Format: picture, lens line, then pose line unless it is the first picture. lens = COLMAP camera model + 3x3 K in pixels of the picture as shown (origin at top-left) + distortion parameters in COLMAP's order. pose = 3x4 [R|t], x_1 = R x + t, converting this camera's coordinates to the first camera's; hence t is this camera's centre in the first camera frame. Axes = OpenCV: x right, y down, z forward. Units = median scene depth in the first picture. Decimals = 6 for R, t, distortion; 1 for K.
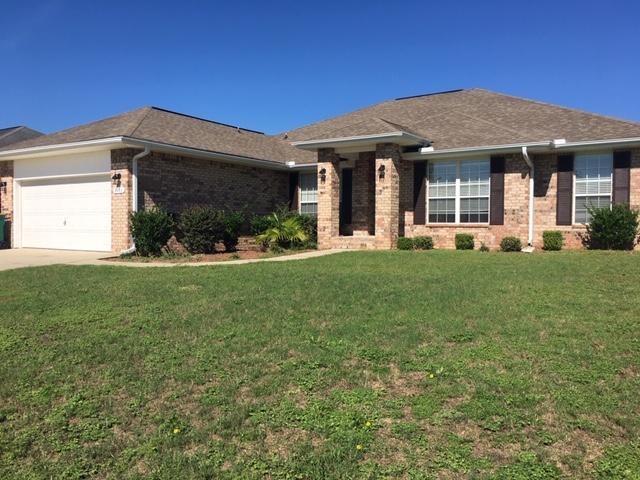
lens RADIAL K [[547.6, 0, 319.7], [0, 547.6, 239.4], [0, 0, 1]] dist [0.029653, -0.011369]
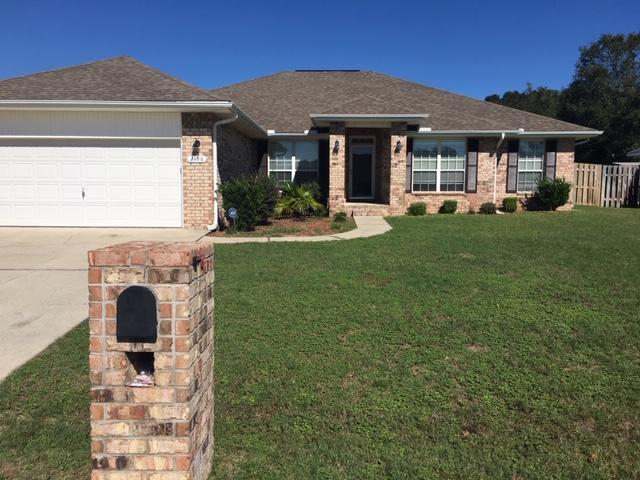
lens RADIAL K [[547.6, 0, 319.5], [0, 547.6, 240.4], [0, 0, 1]] dist [0.029653, -0.011369]
pose [[0.841808, -0.055323, 0.536934, -0.644387], [0.014642, 0.996708, 0.079741, -0.023511], [-0.539578, -0.059265, 0.839847, 0.116536]]
